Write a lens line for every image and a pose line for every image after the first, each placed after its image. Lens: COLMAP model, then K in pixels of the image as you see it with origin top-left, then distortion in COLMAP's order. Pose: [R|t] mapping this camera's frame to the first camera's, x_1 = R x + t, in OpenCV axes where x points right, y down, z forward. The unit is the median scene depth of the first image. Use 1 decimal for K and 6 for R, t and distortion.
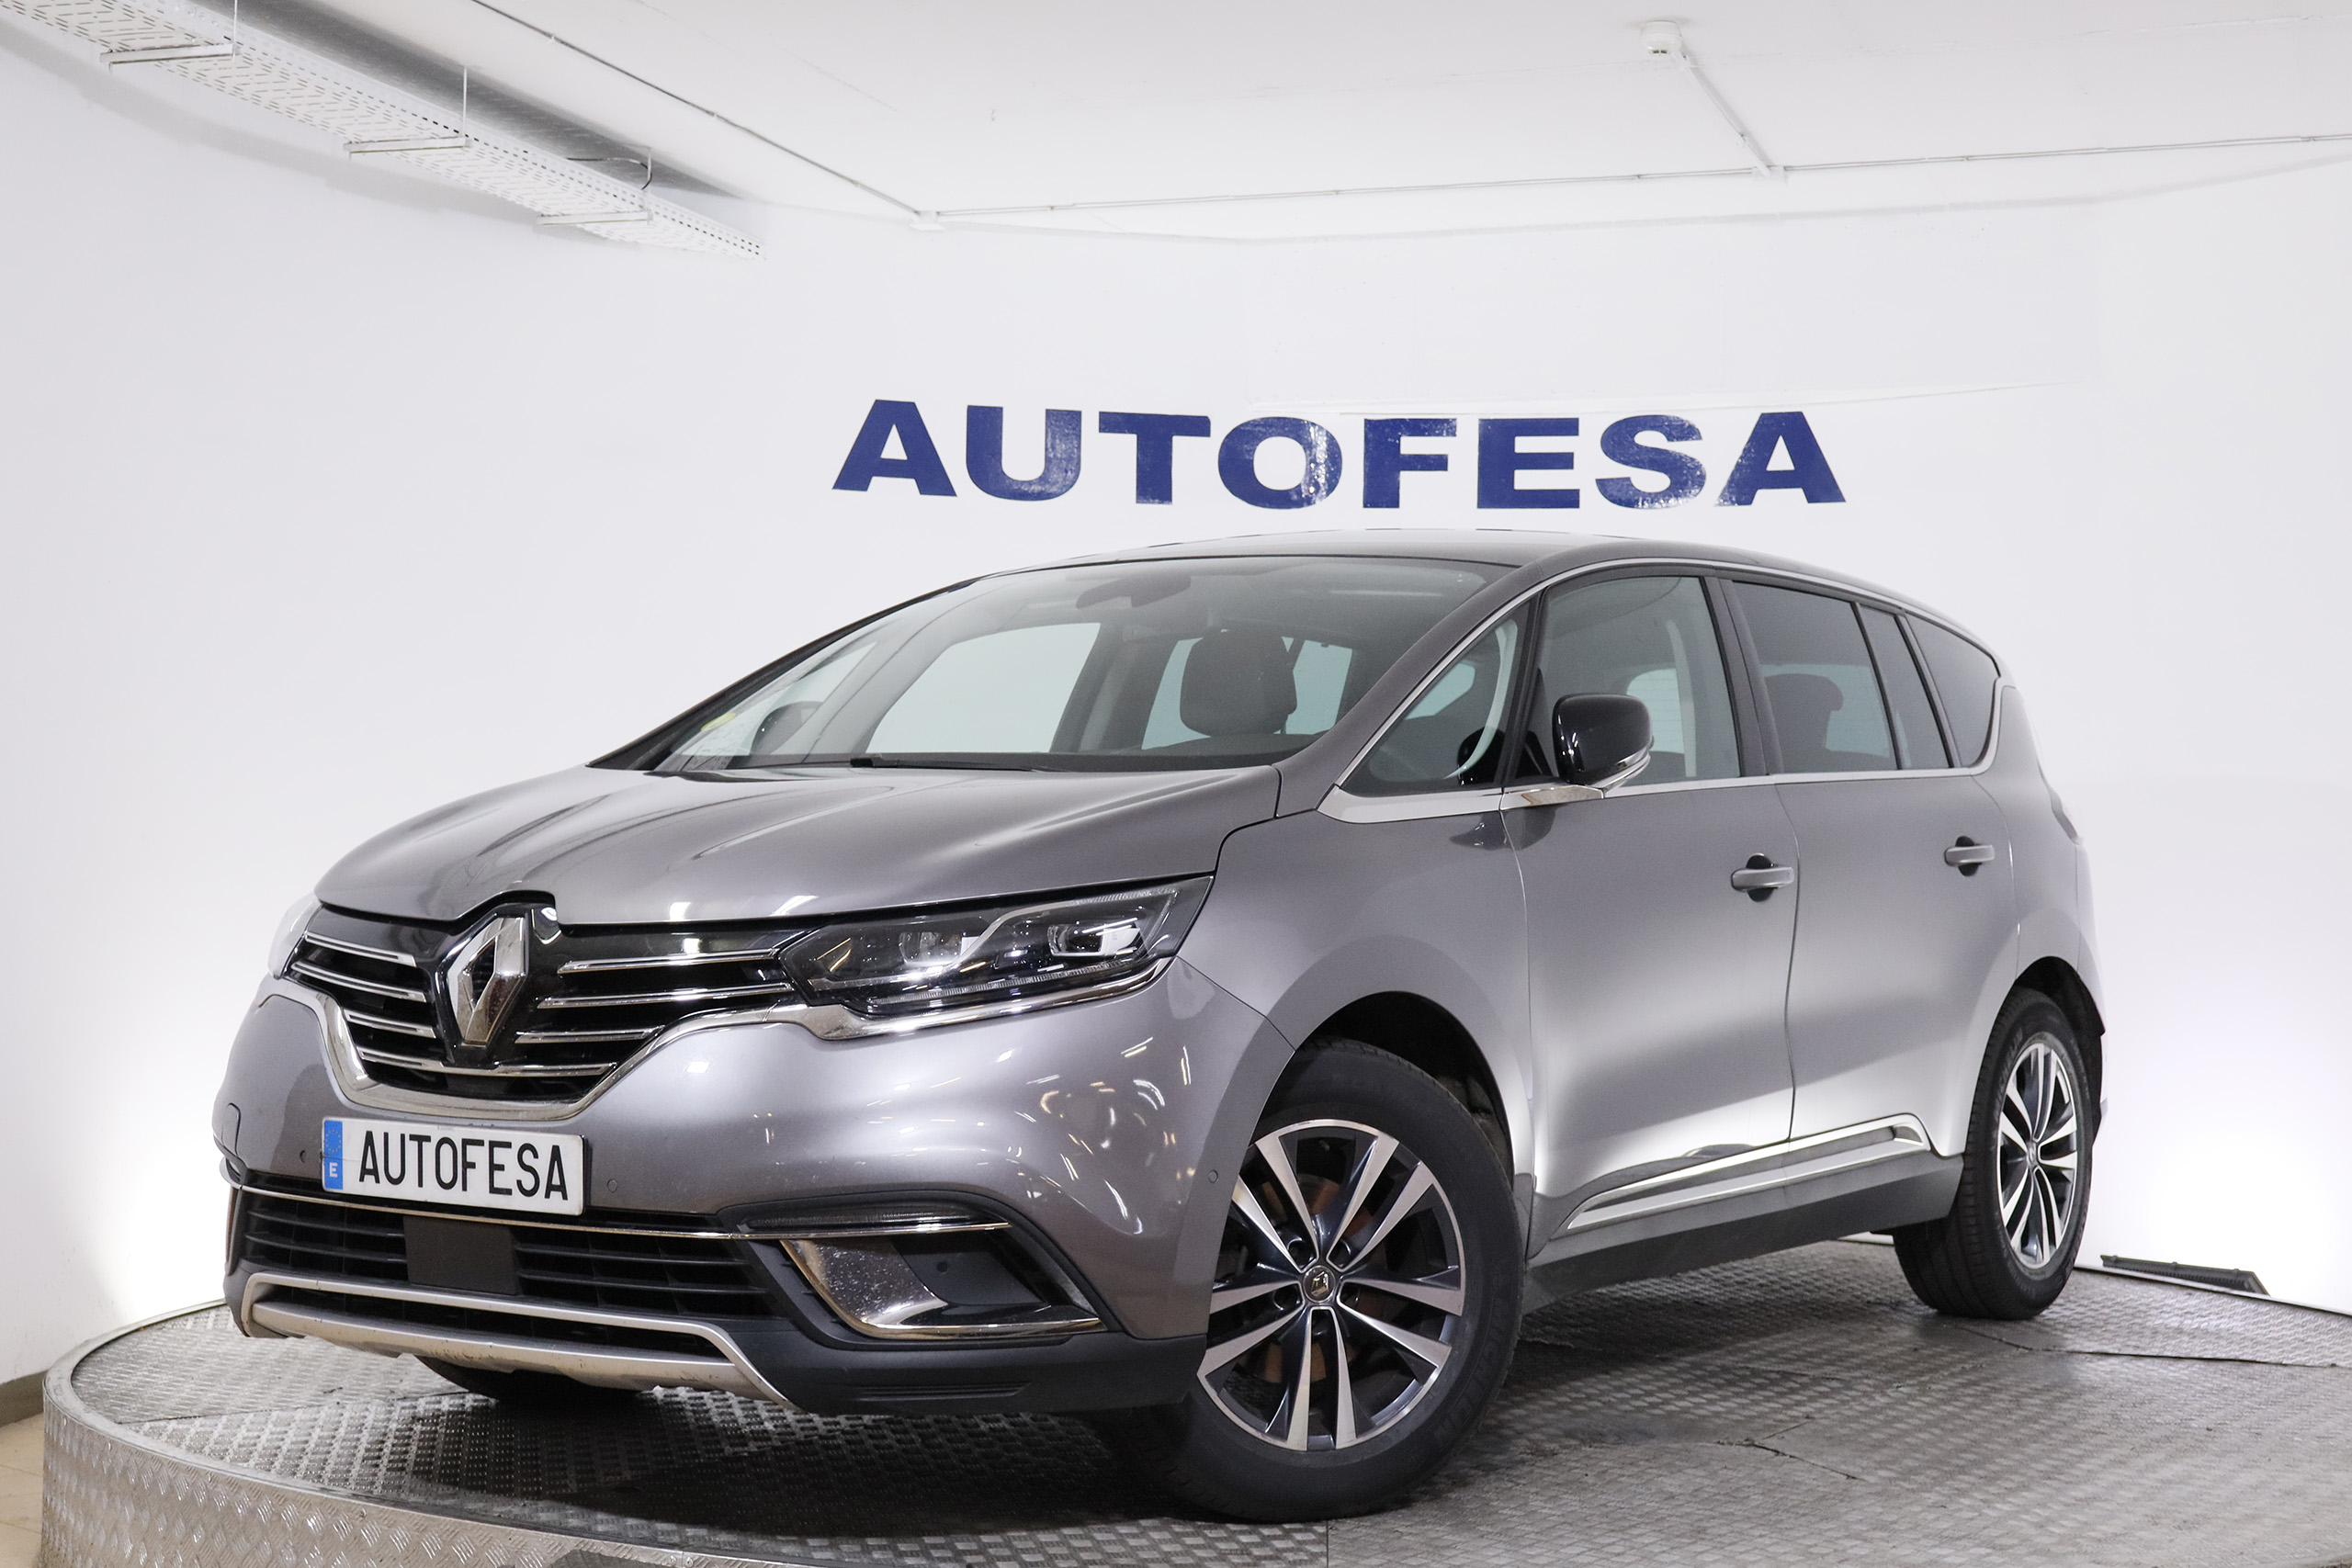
lens RADIAL K [[3913.0, 0, 1131.0], [0, 3913.0, 793.0], [0, 0, 1]] dist [0.035411, 0.000000]
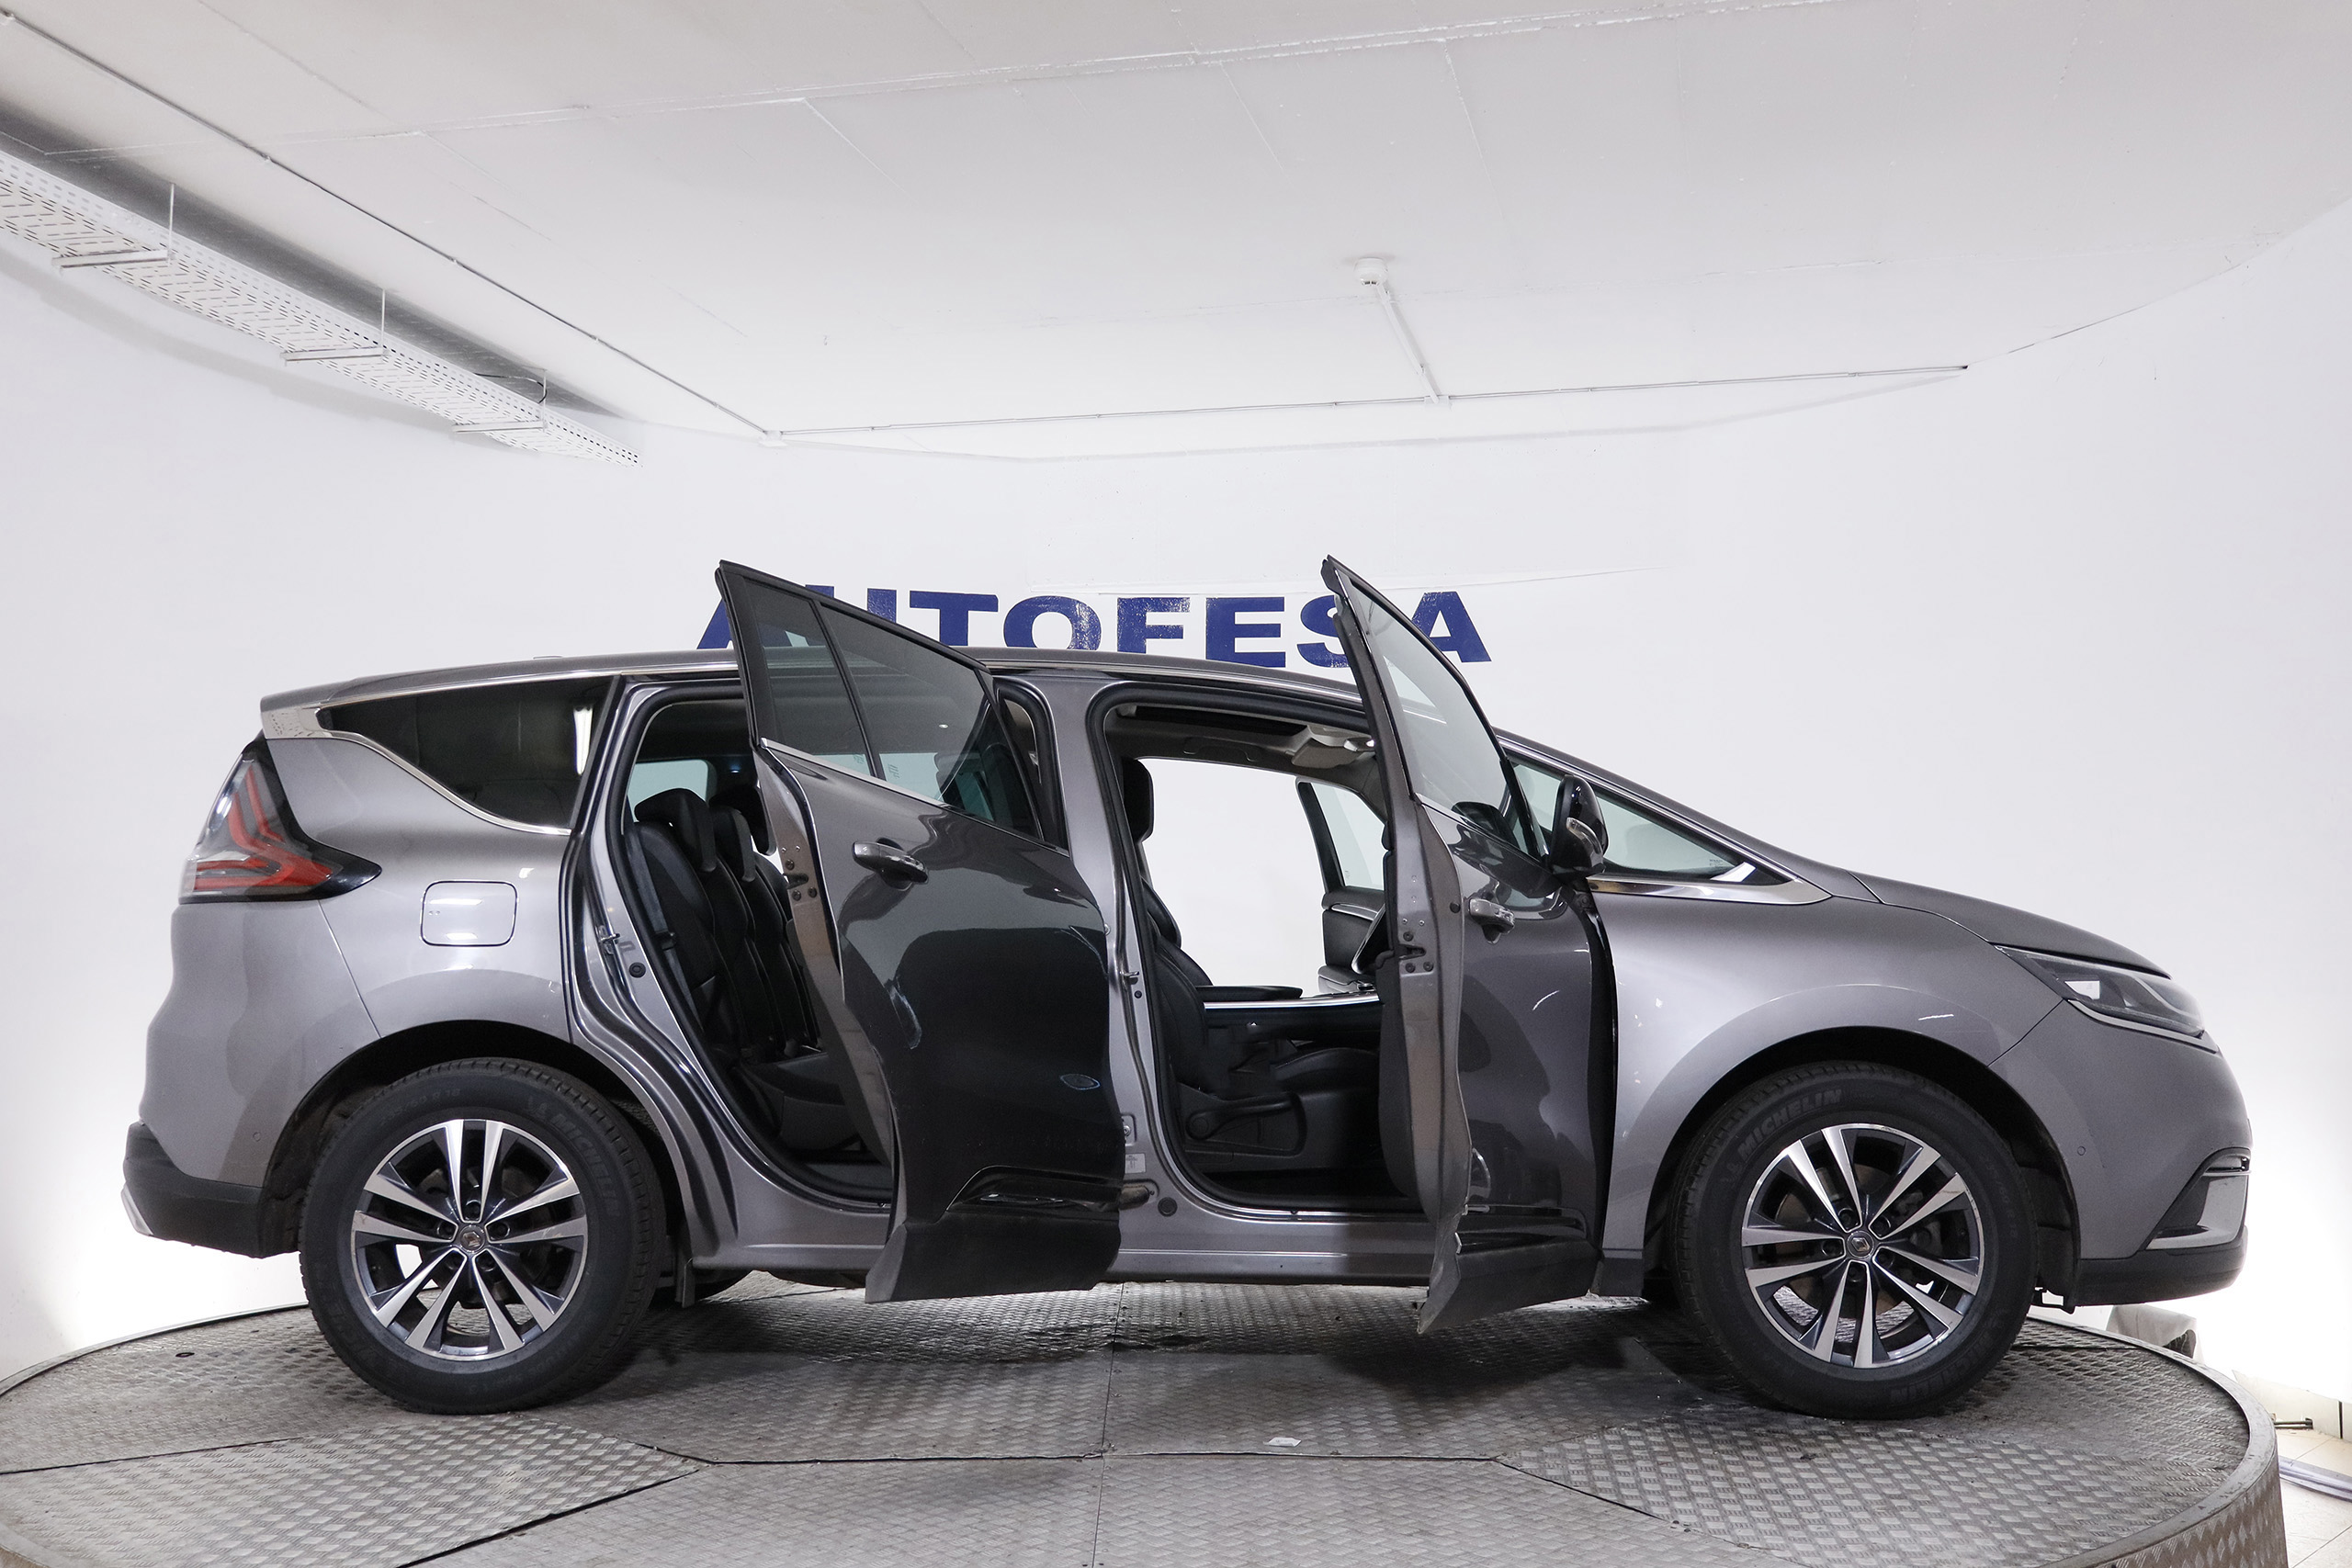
lens RADIAL K [[2581.3, 0, 1186.8], [0, 2581.3, 773.7], [0, 0, 1]] dist [0.034830, 0.000000]
pose [[0.994394, -0.003964, 0.105662, -0.007869], [0.009420, 0.998645, -0.051189, 0.005621], [-0.105316, 0.051897, 0.993084, 0.165131]]
